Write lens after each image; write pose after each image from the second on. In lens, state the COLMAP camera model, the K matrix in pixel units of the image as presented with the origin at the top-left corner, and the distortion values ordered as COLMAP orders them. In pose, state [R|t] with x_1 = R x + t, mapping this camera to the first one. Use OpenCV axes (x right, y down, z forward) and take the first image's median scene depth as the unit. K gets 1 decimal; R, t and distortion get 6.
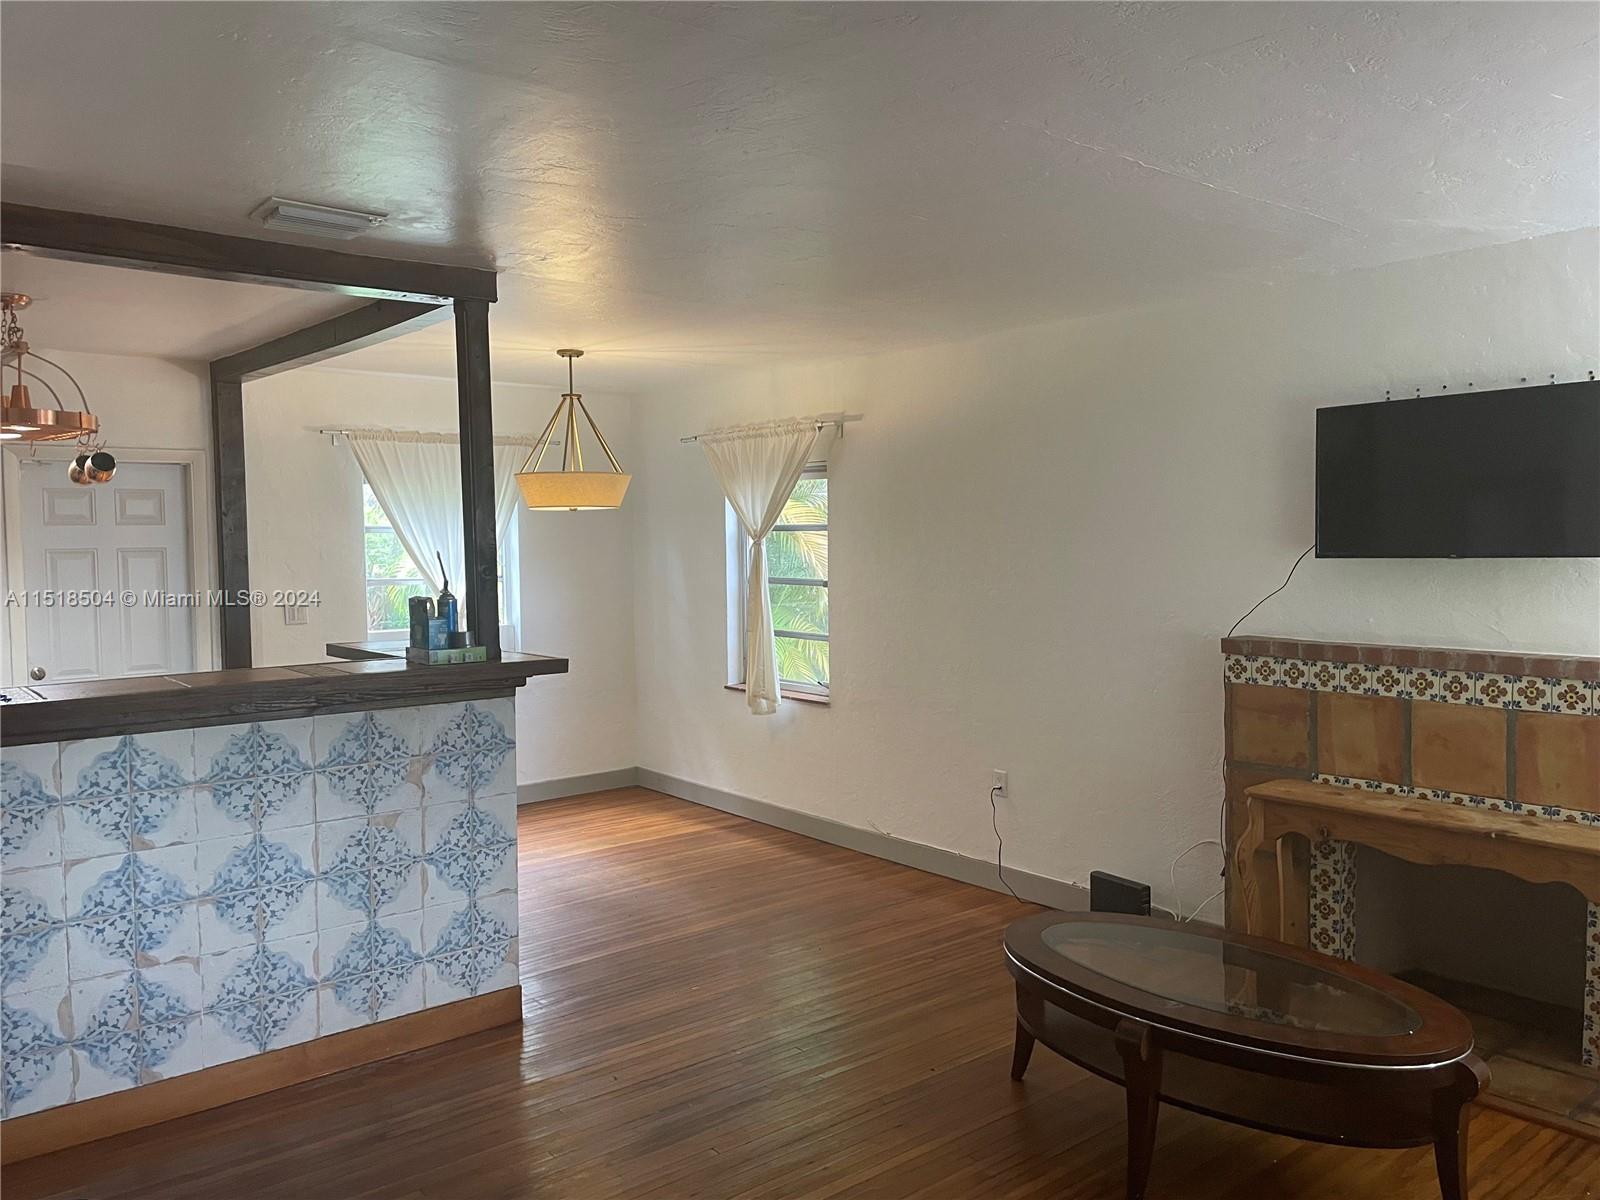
lens RADIAL K [[1212.2, 0, 800.0], [0, 1212.2, 600.0], [0, 0, 1]] dist [0.070628, -0.098463]
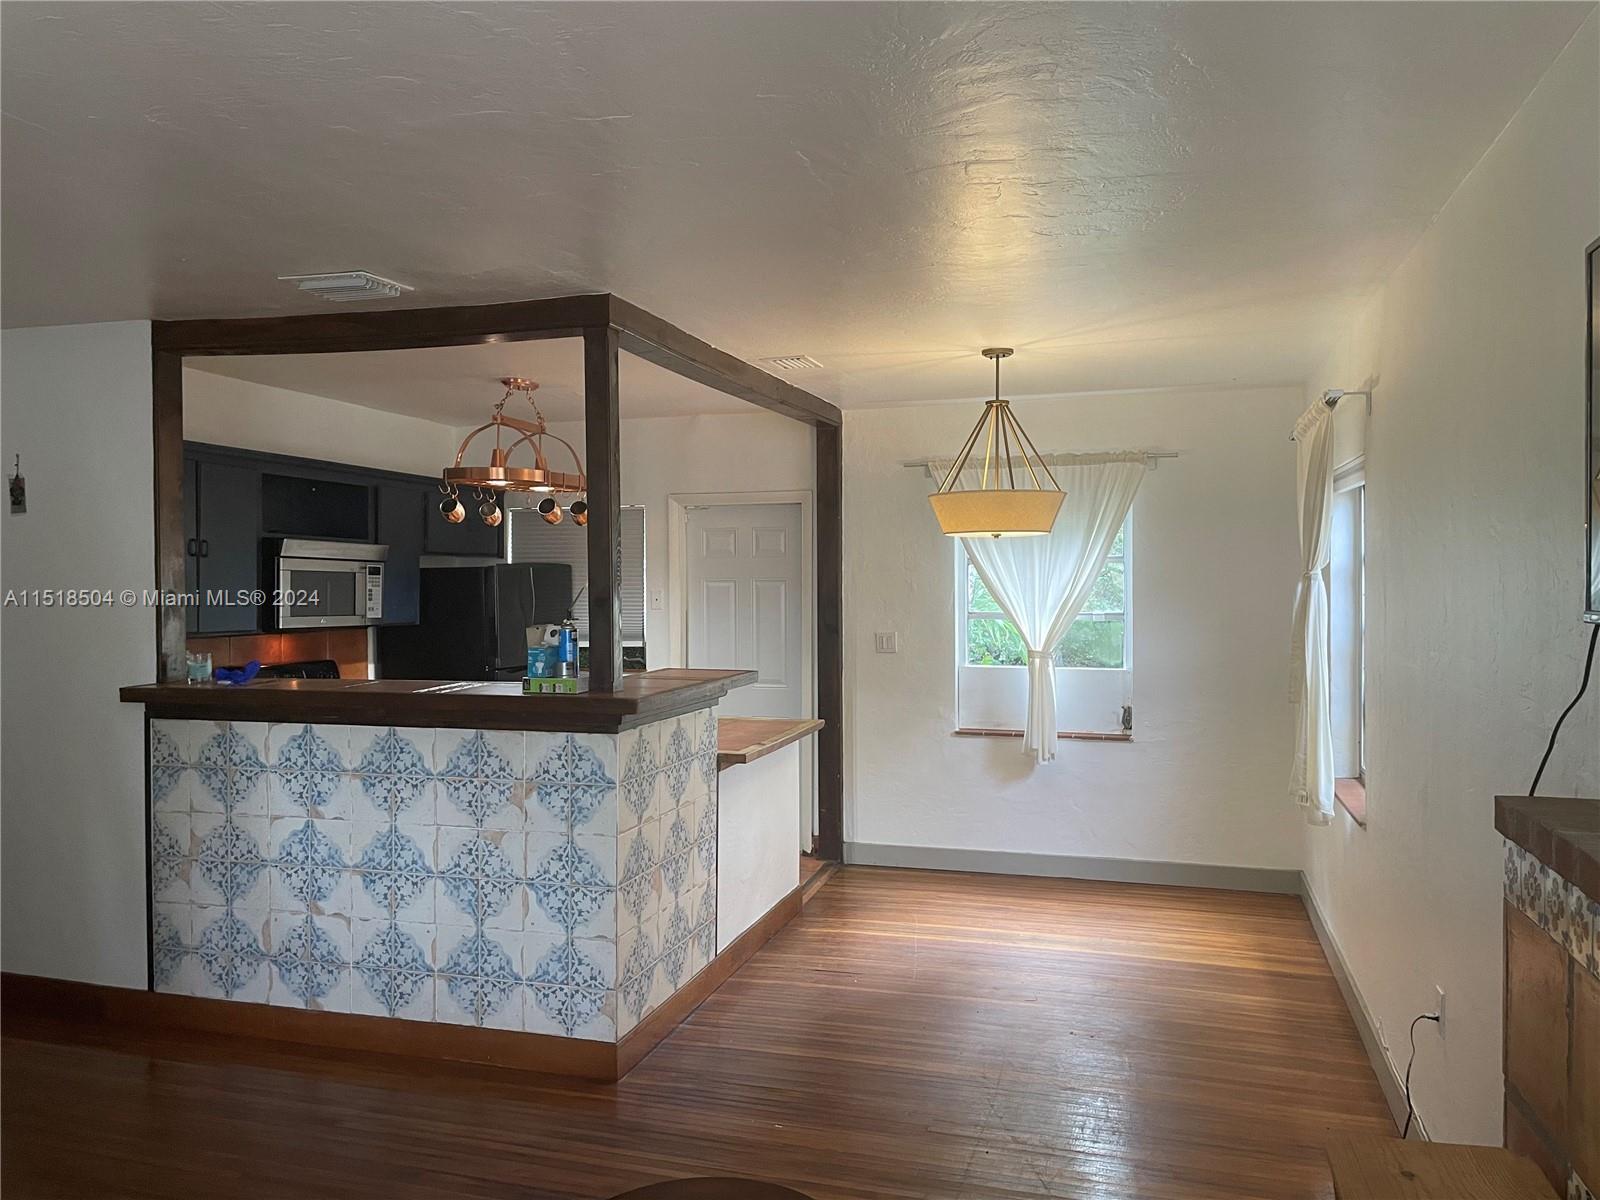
lens RADIAL K [[1212.2, 0, 800.0], [0, 1212.2, 600.0], [0, 0, 1]] dist [0.070628, -0.098463]
pose [[0.551187, 0.019204, -0.834161, 0.686948], [-0.045424, 0.998943, -0.007017, -0.027367], [0.833144, 0.041758, 0.551477, 0.644633]]
